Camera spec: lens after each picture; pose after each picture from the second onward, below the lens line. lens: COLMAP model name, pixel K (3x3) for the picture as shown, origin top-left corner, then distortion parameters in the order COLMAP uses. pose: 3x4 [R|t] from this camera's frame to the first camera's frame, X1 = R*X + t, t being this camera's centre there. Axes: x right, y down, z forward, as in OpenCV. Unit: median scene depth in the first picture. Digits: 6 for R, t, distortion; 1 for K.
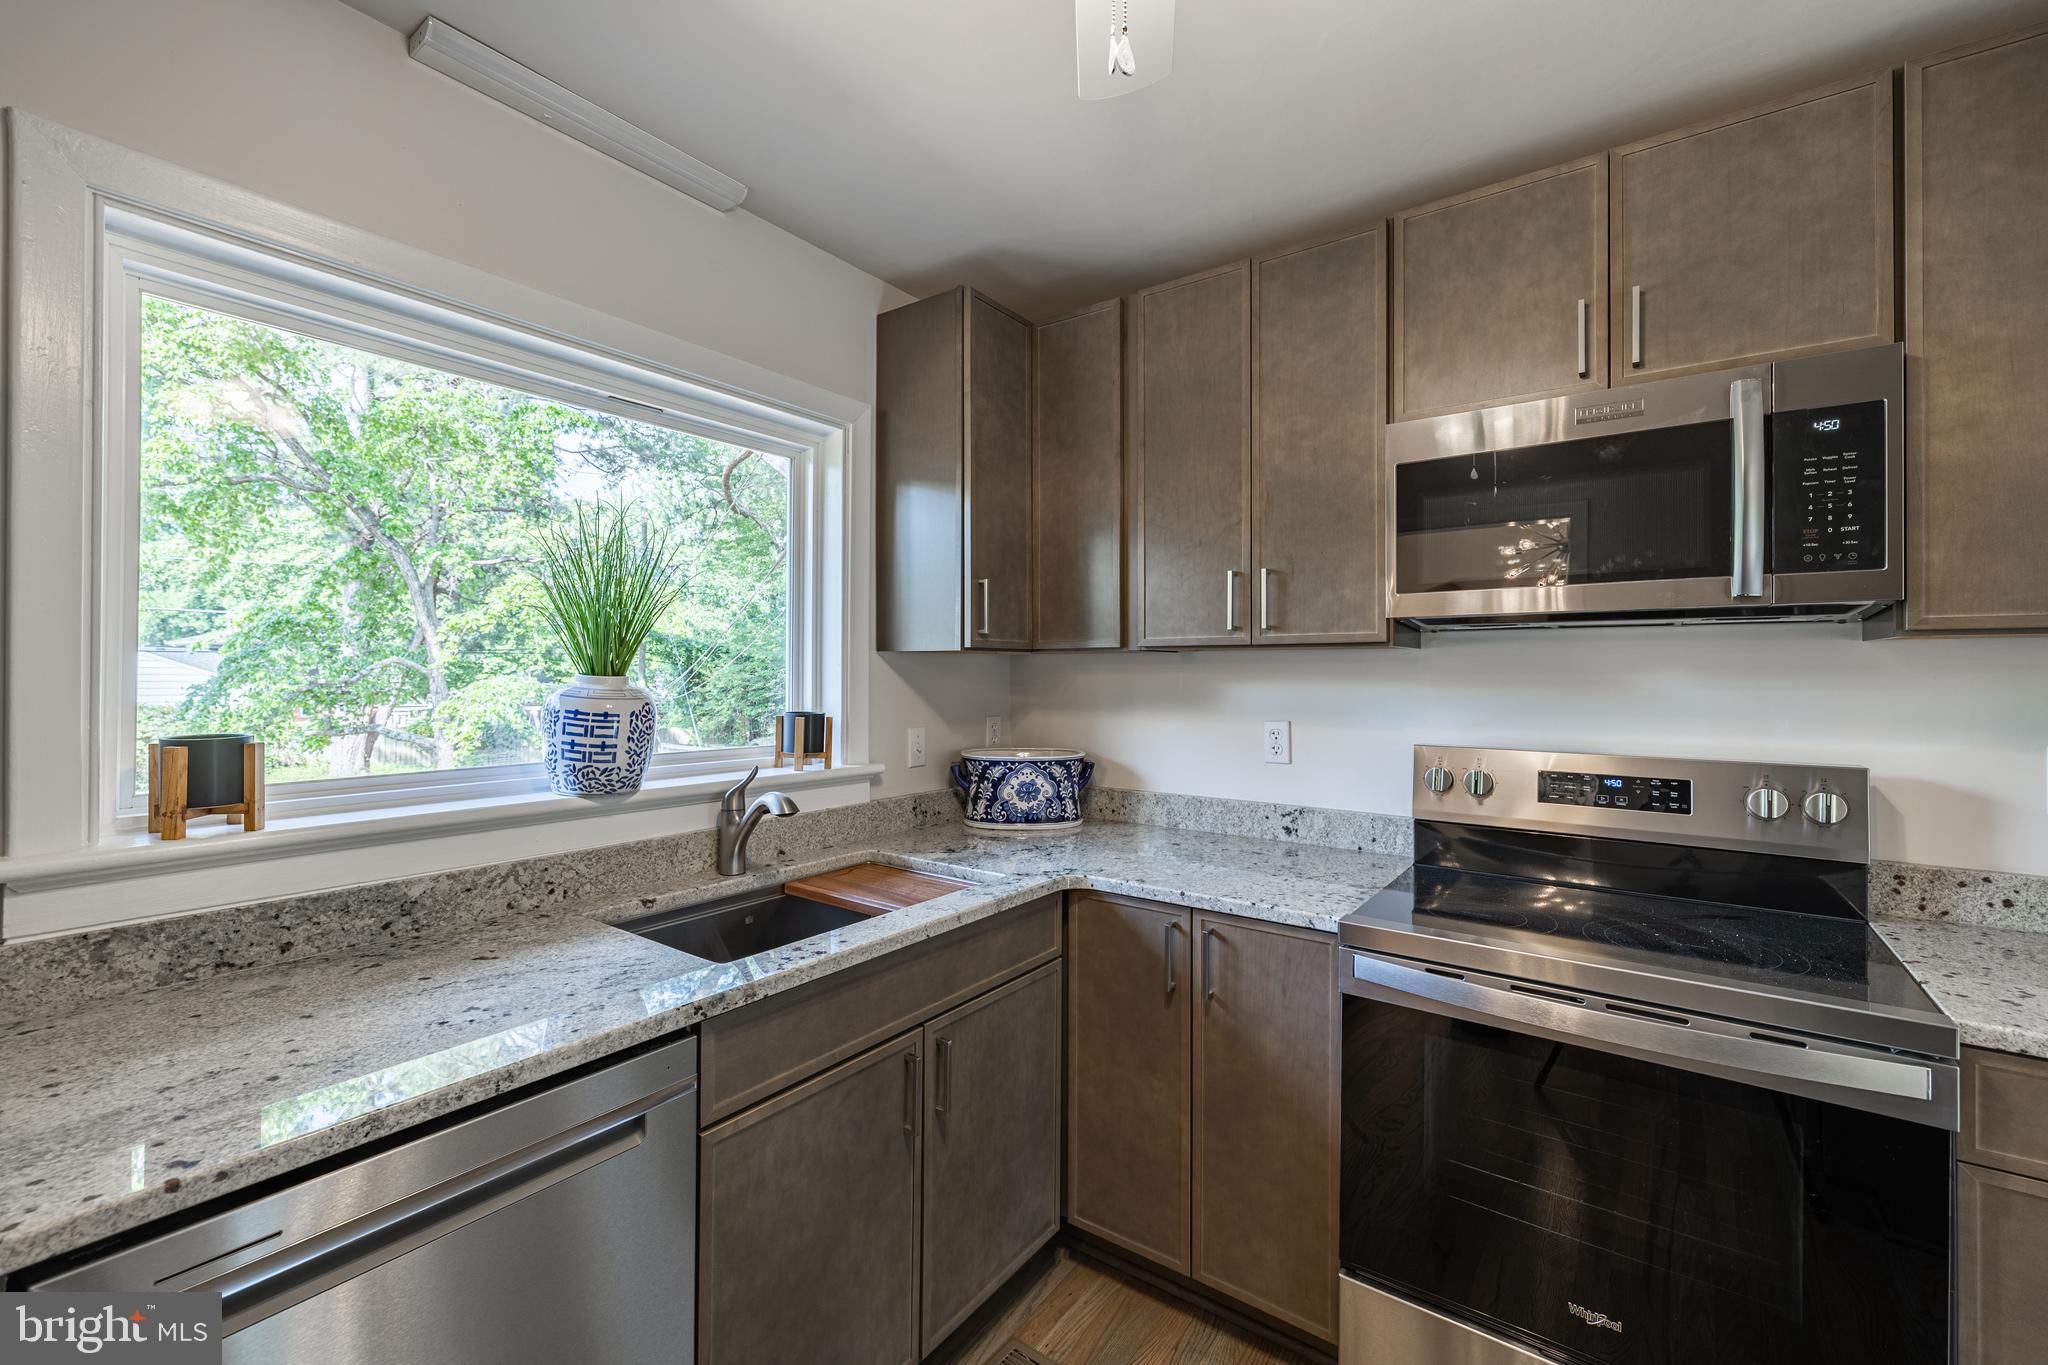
lens RADIAL K [[856.2, 0, 1021.1], [0, 856.2, 670.7], [0, 0, 1]] dist [0.002211, -0.000308]
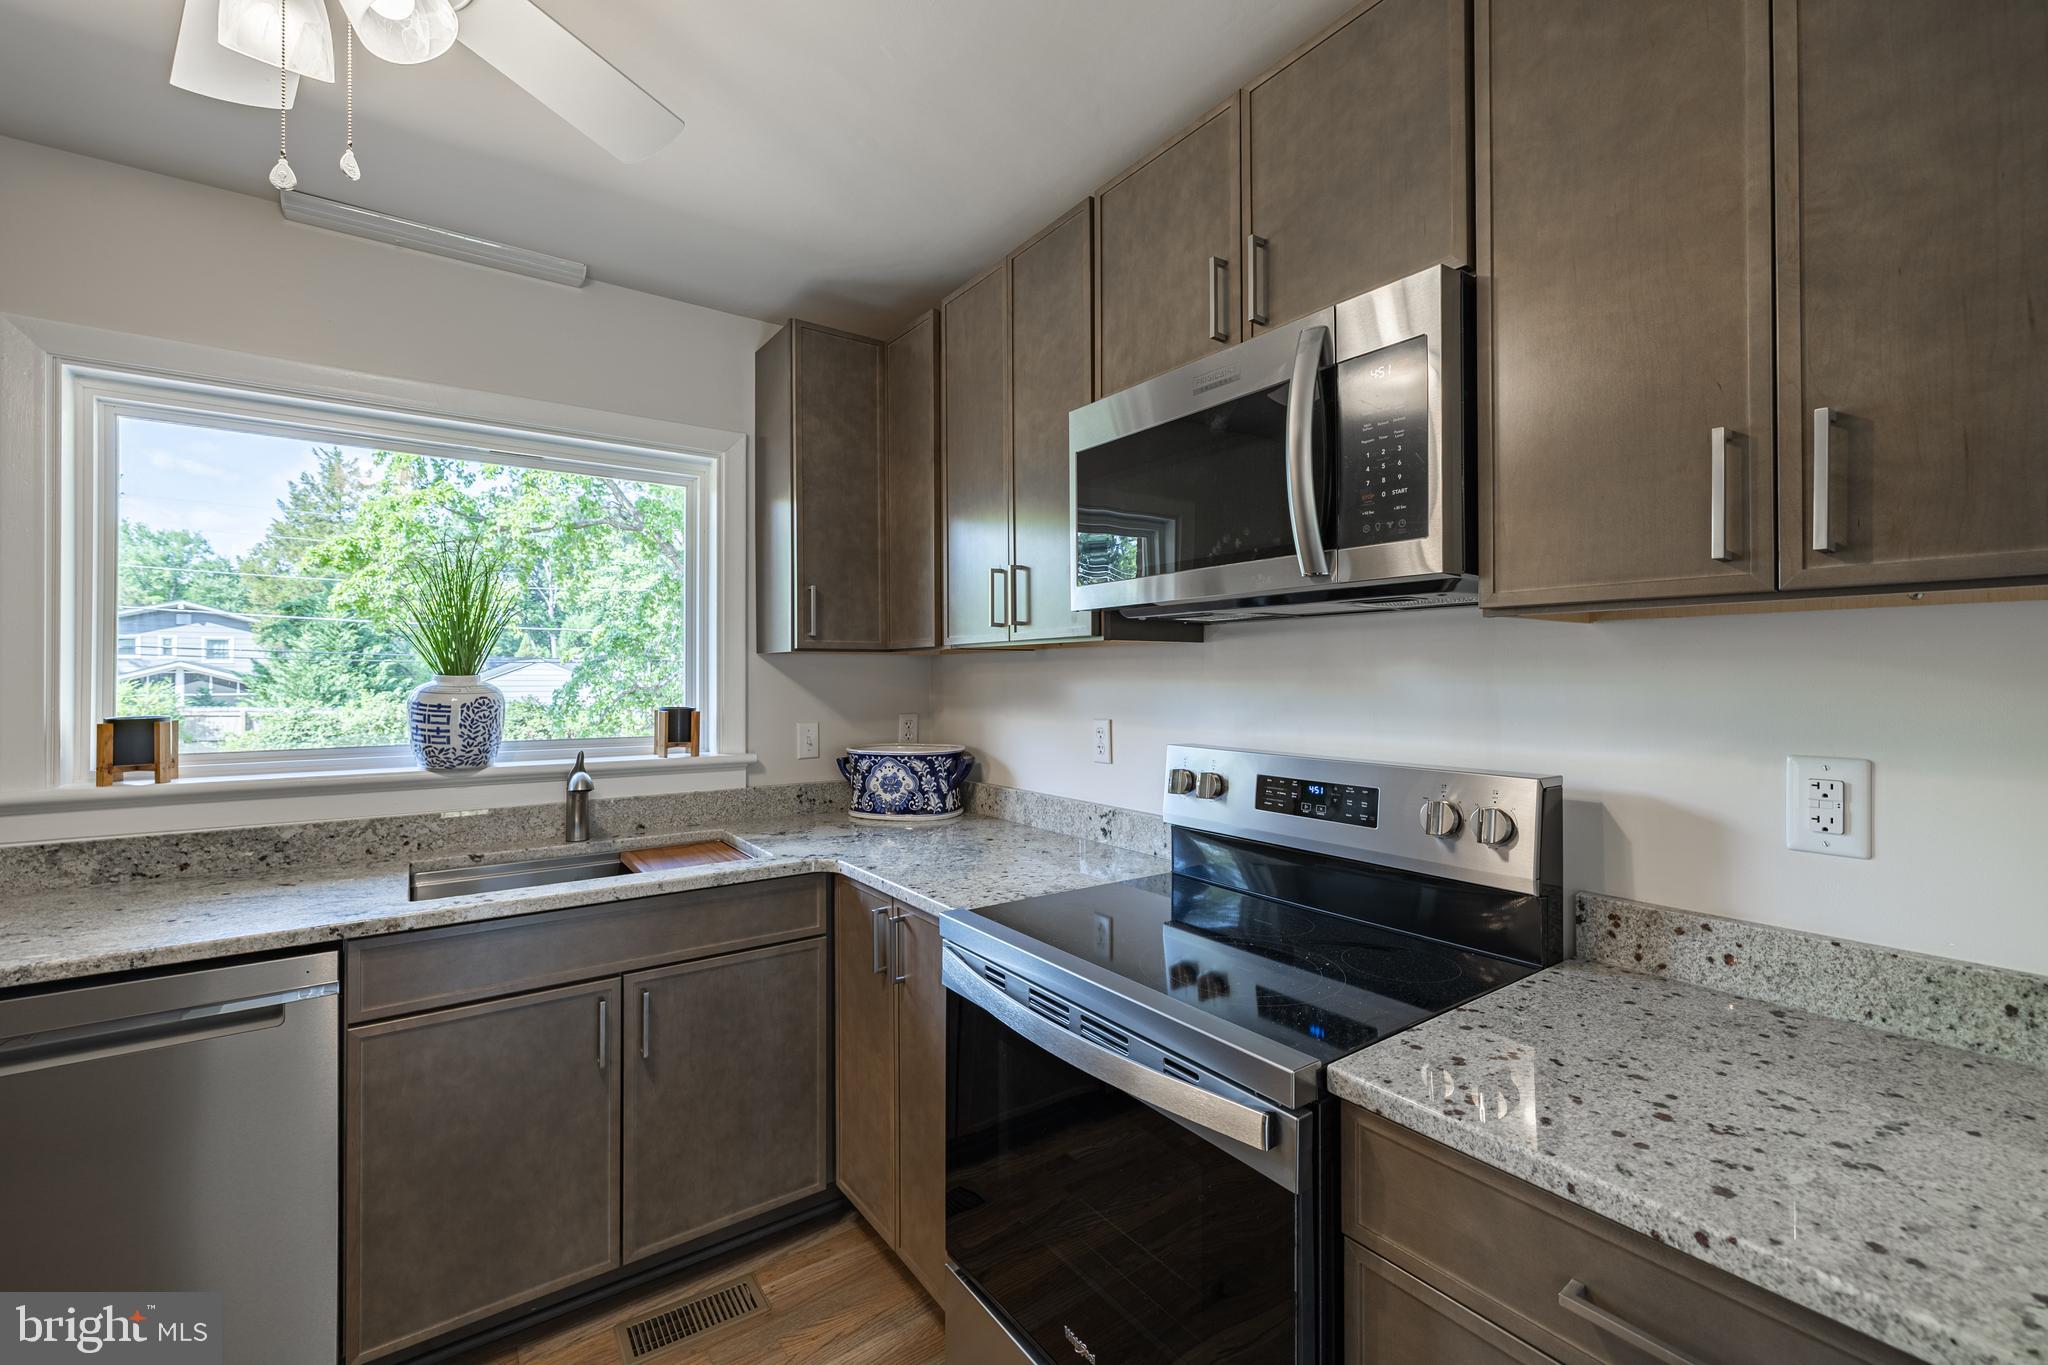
lens RADIAL K [[854.5, 0, 1024.7], [0, 854.5, 674.9], [0, 0, 1]] dist [0.001110, -0.000244]
pose [[0.950726, -0.005756, -0.309980, 0.697256], [0.005779, 0.999983, -0.000842, 0.011297], [0.309980, -0.000991, 0.950743, 0.066216]]
